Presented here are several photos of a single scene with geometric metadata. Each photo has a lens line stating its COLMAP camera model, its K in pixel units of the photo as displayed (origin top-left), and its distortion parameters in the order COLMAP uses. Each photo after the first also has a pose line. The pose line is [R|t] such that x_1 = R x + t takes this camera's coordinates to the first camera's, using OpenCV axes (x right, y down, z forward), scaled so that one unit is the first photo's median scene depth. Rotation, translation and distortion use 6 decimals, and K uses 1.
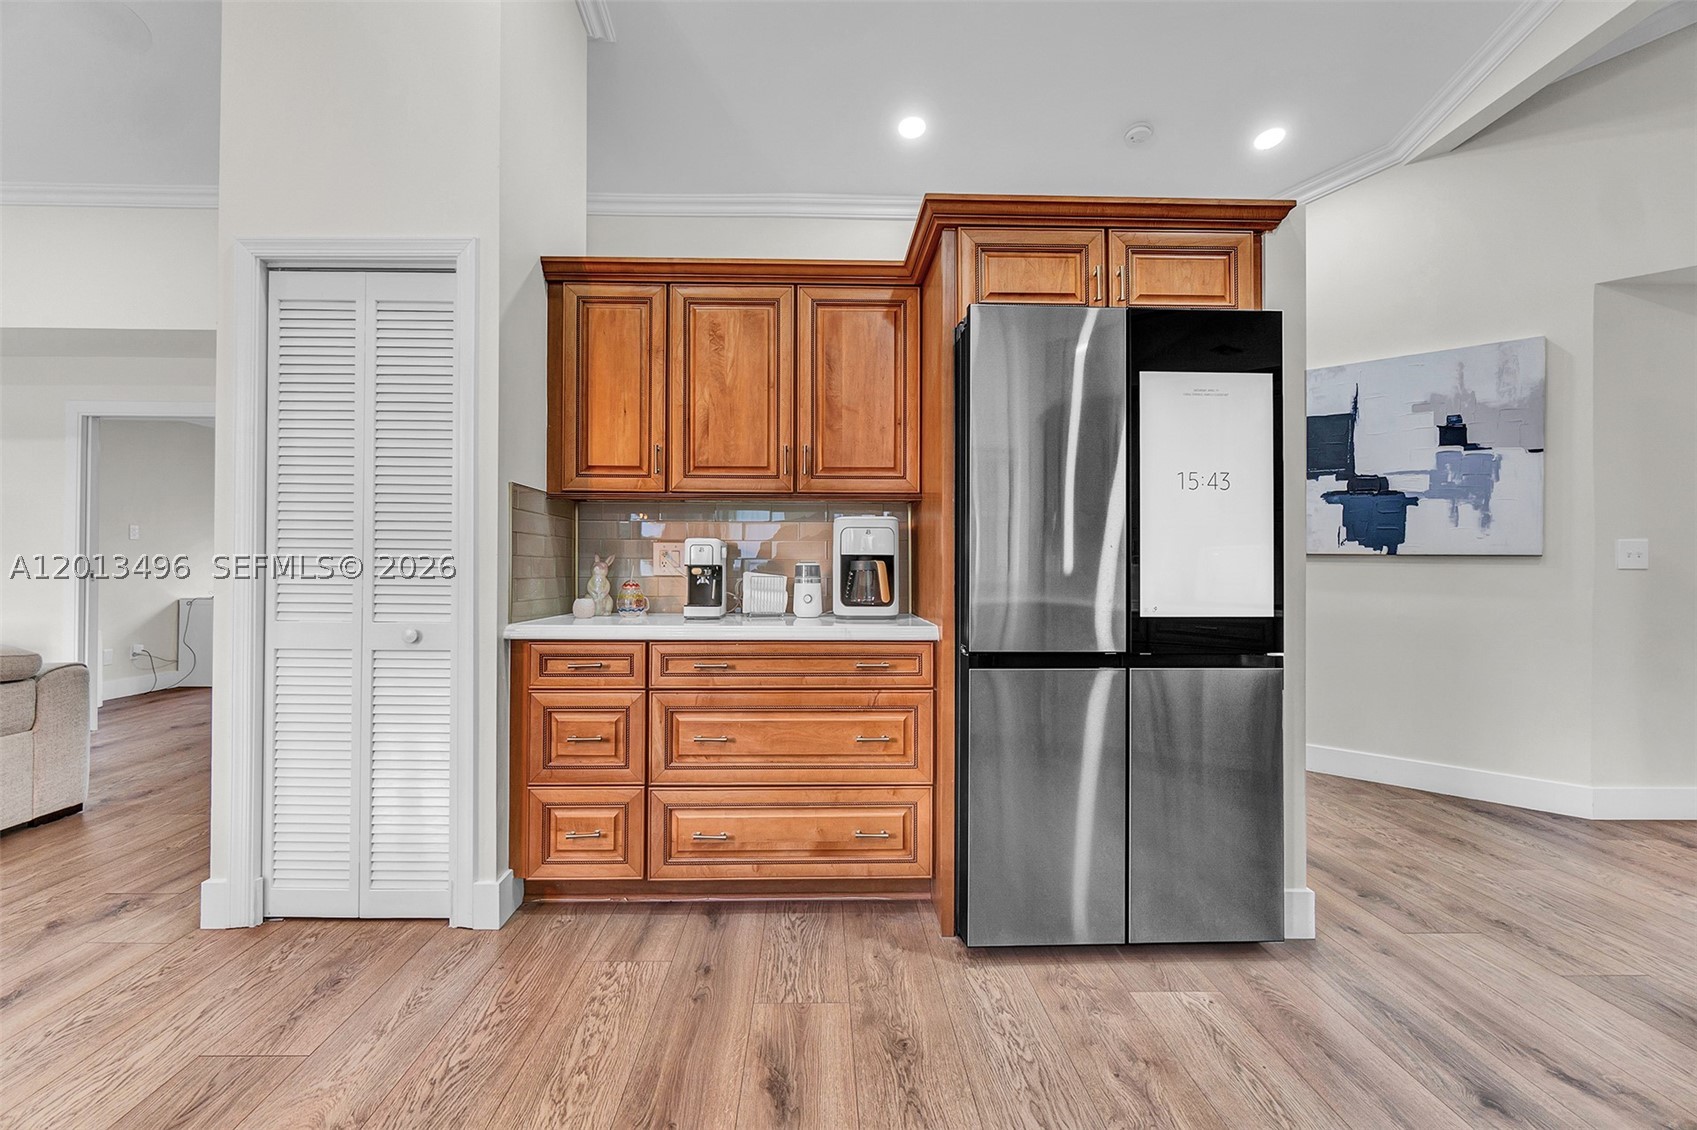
lens RADIAL K [[737.2, 0, 839.8], [0, 737.2, 561.1], [0, 0, 1]] dist [0.002628, 0.000220]
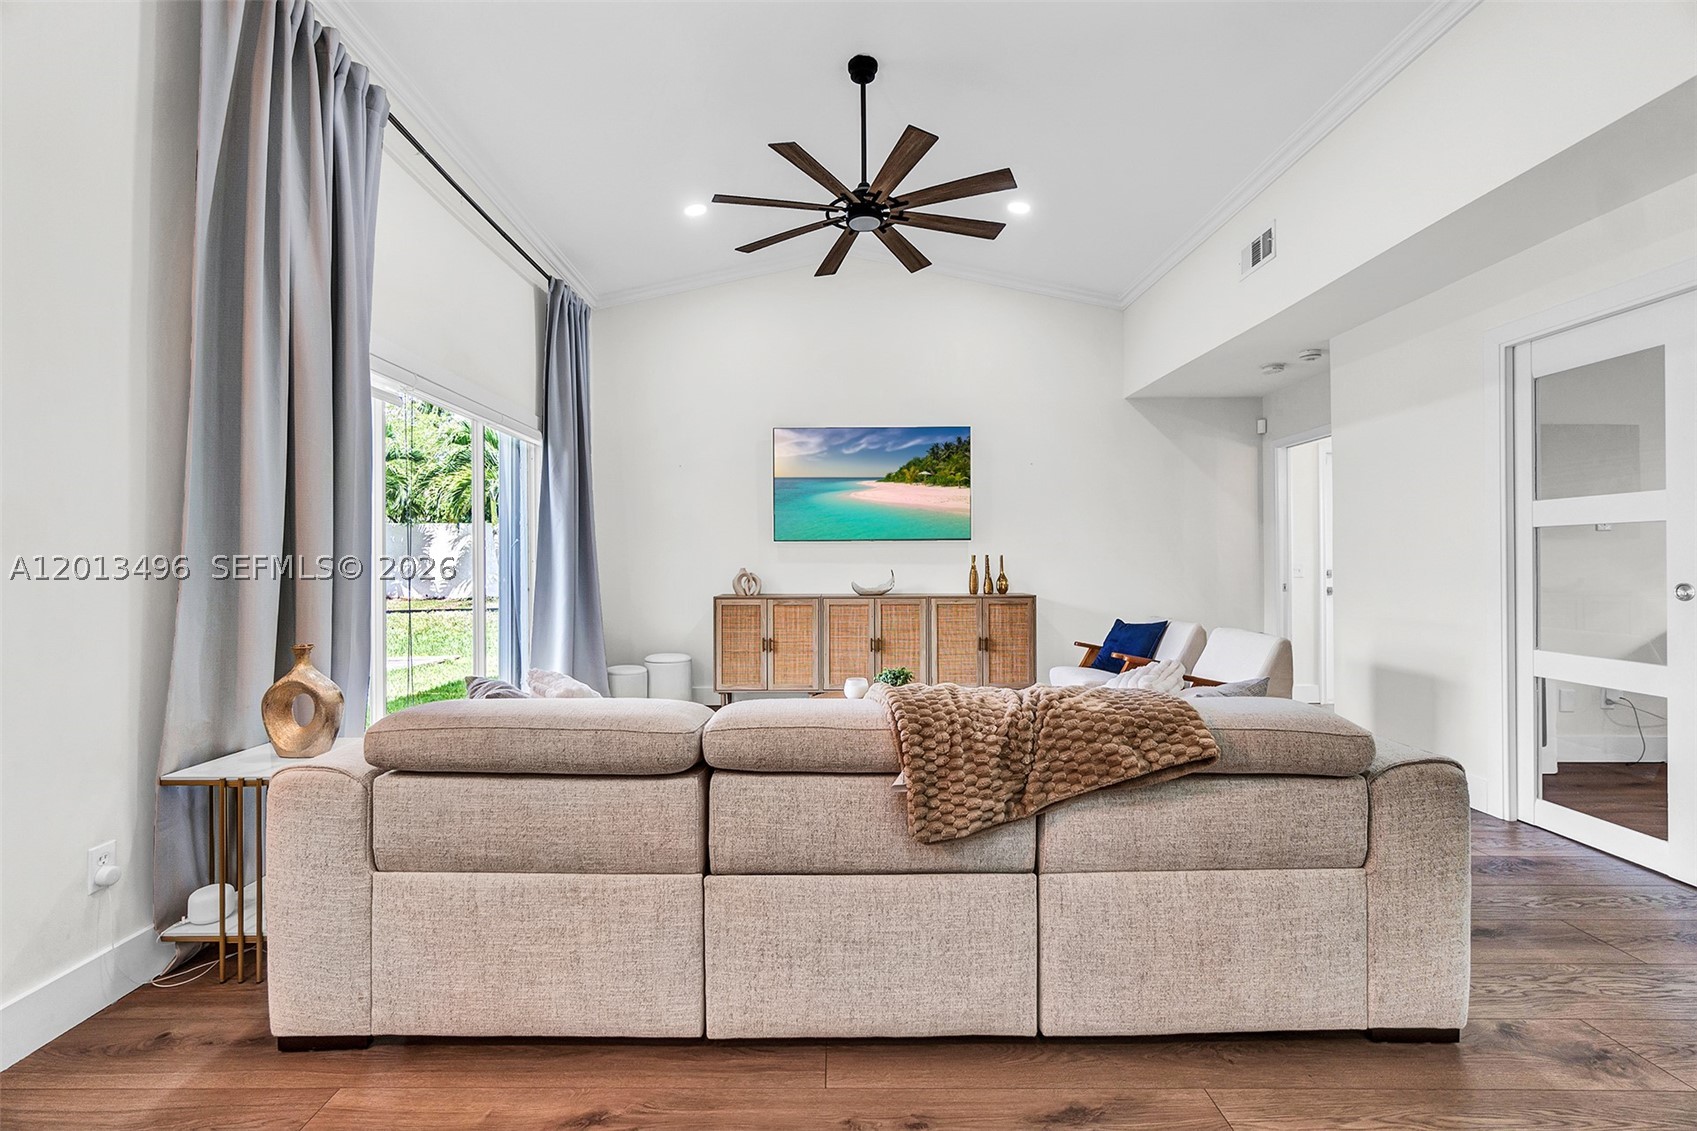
lens RADIAL K [[737.2, 0, 843.4], [0, 737.2, 561.1], [0, 0, 1]] dist [0.002628, 0.000220]
pose [[-0.014221, -0.009315, -0.999855, -0.528475], [0.004996, 0.999943, -0.009387, 0.000642], [0.999886, -0.005128, -0.014174, 0.616663]]
